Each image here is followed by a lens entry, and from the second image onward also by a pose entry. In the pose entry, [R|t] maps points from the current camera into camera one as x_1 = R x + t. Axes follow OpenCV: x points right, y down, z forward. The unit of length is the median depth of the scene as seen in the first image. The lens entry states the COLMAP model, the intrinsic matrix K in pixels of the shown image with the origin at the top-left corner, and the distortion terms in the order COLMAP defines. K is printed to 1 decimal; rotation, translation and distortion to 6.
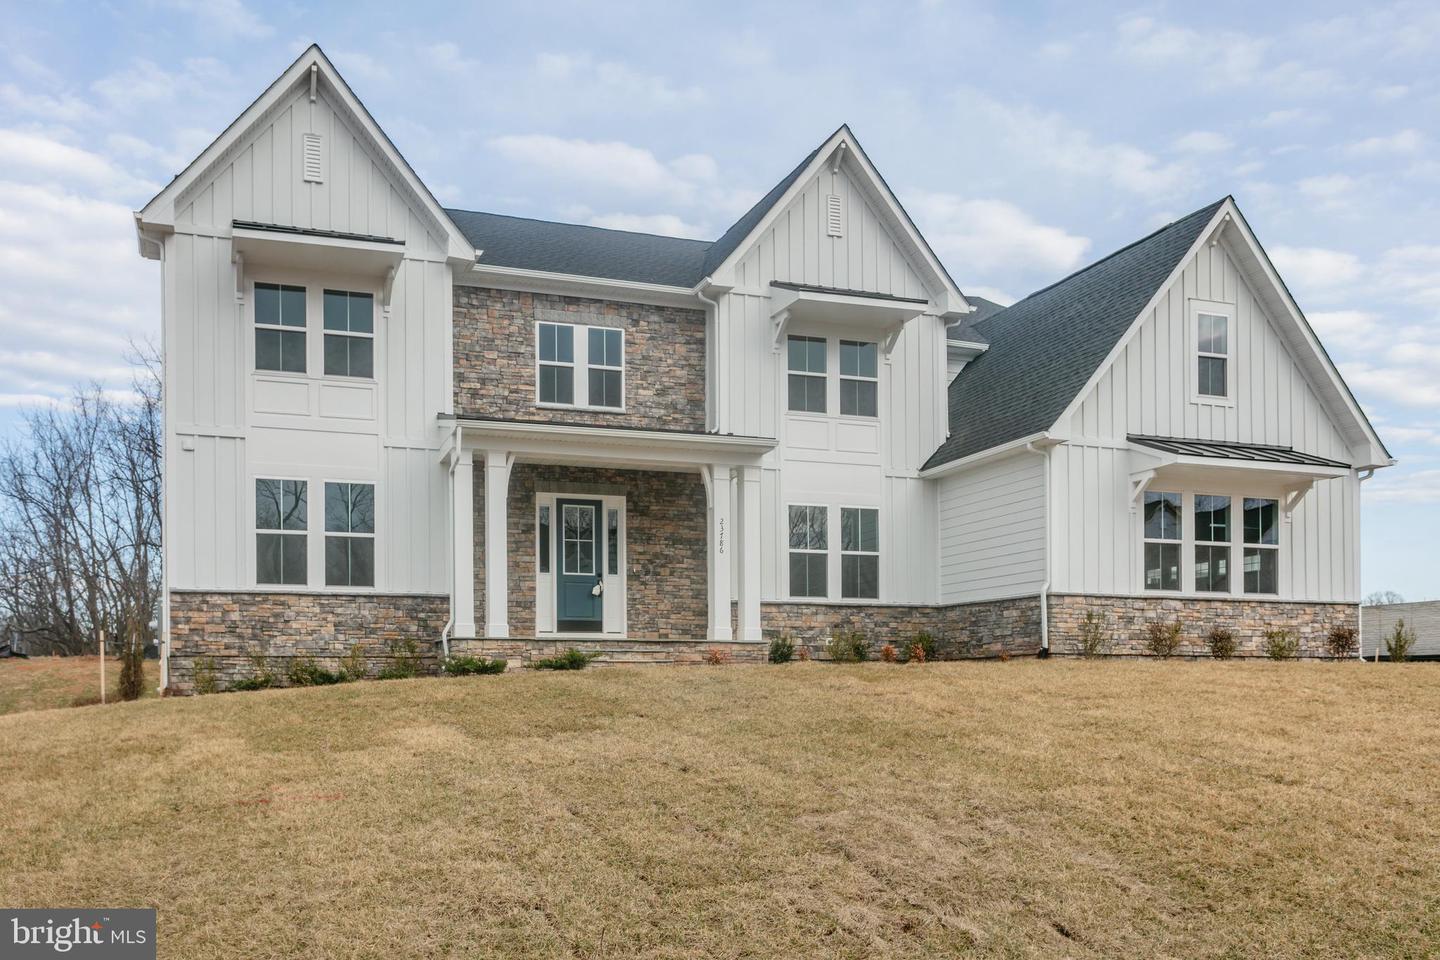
lens RADIAL K [[1124.8, 0, 546.1], [0, 1124.8, 685.5], [0, 0, 1]] dist [-0.003888, 0.002824]
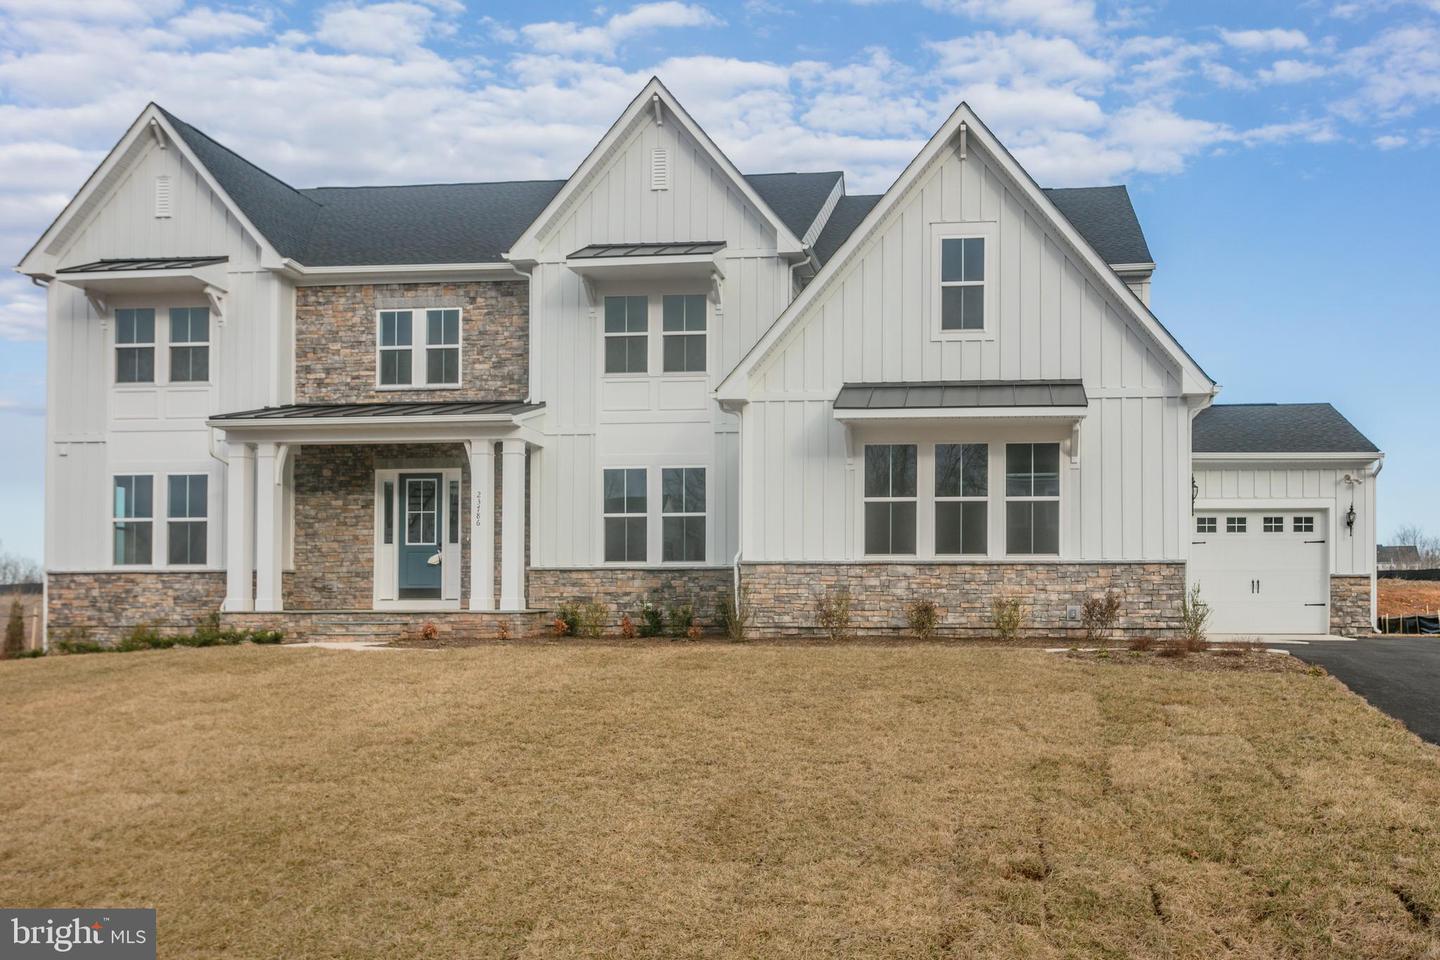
lens RADIAL K [[1253.0, 0, 858.3], [0, 1253.0, 577.6], [0, 0, 1]] dist [-0.001624, 0.000600]
pose [[0.927476, -0.008473, -0.373787, 0.860822], [0.001462, 0.999818, -0.019037, -0.045663], [0.373880, 0.017110, 0.927319, 0.068435]]
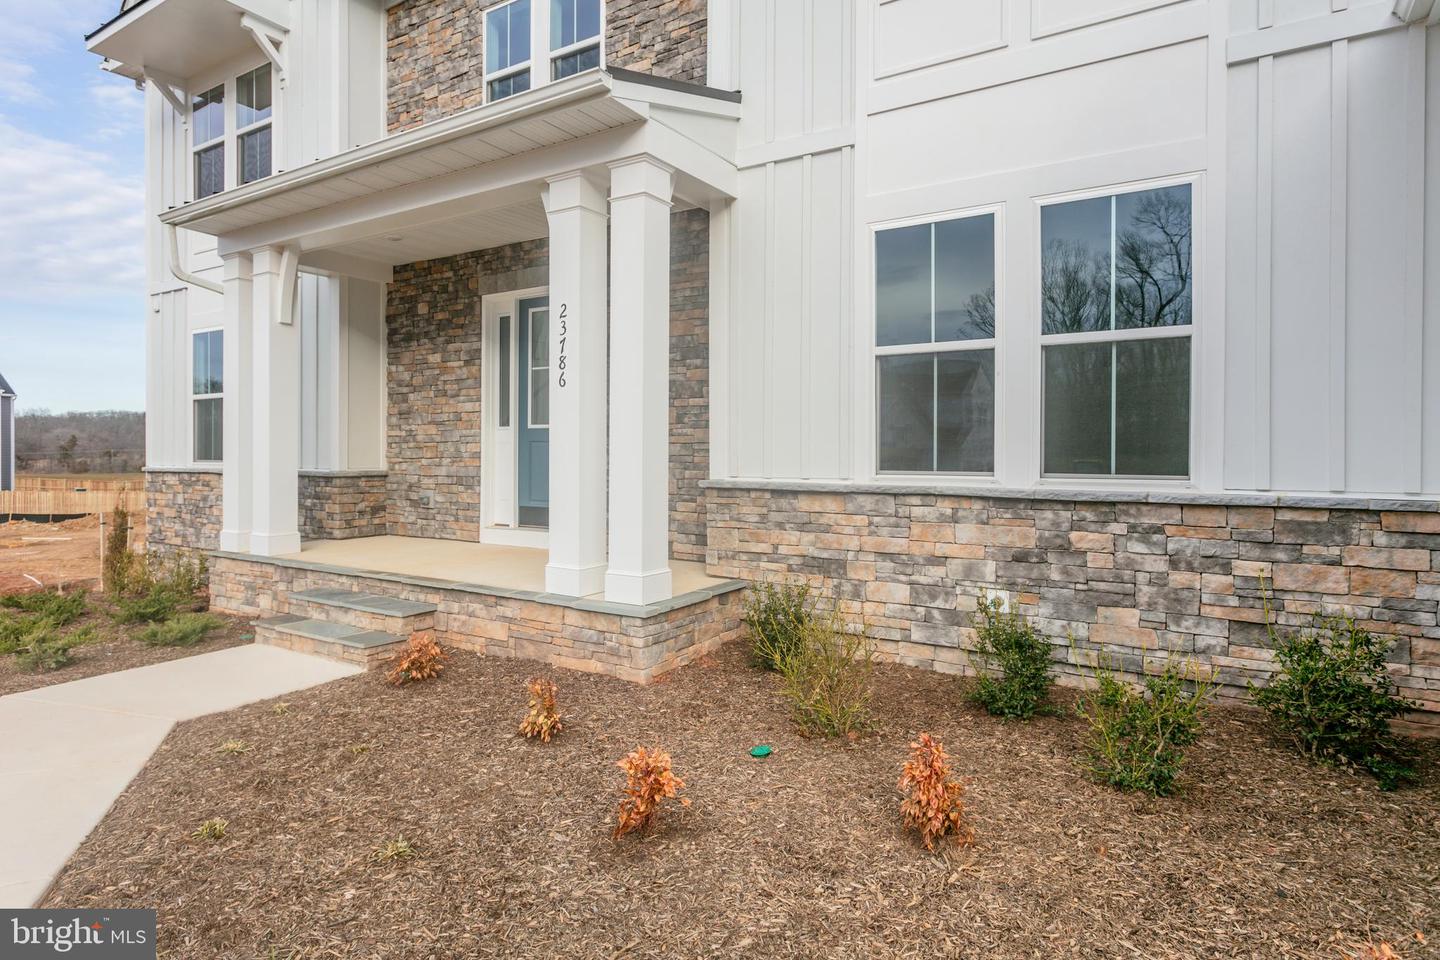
lens RADIAL K [[826.0, 0, 685.2], [0, 826.0, 452.1], [0, 0, 1]] dist [0.002429, -0.001711]
pose [[0.642141, 0.005810, -0.766564, 0.402086], [0.000331, 0.999969, 0.007856, -0.091084], [0.766586, -0.005298, 0.642119, 0.797067]]
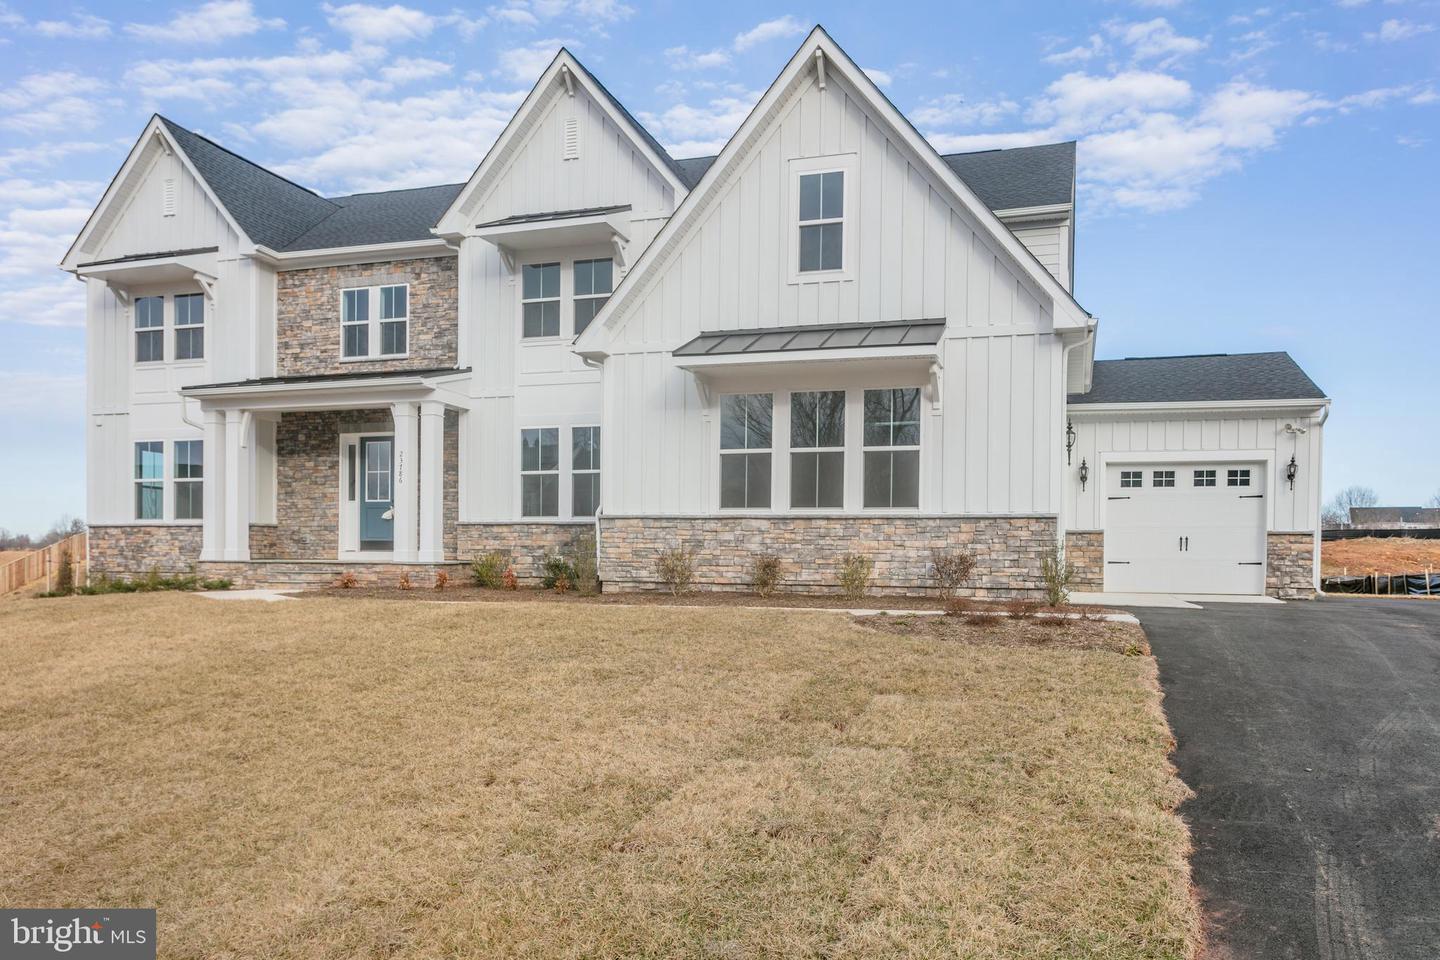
lens RADIAL K [[1015.7, 0, 740.8], [0, 1015.7, 568.9], [0, 0, 1]] dist [-0.005934, 0.001598]
pose [[0.836547, 0.013872, -0.547720, 0.935040], [-0.006560, 0.999861, 0.015305, -0.048146], [0.547857, -0.009210, 0.836522, 0.332822]]
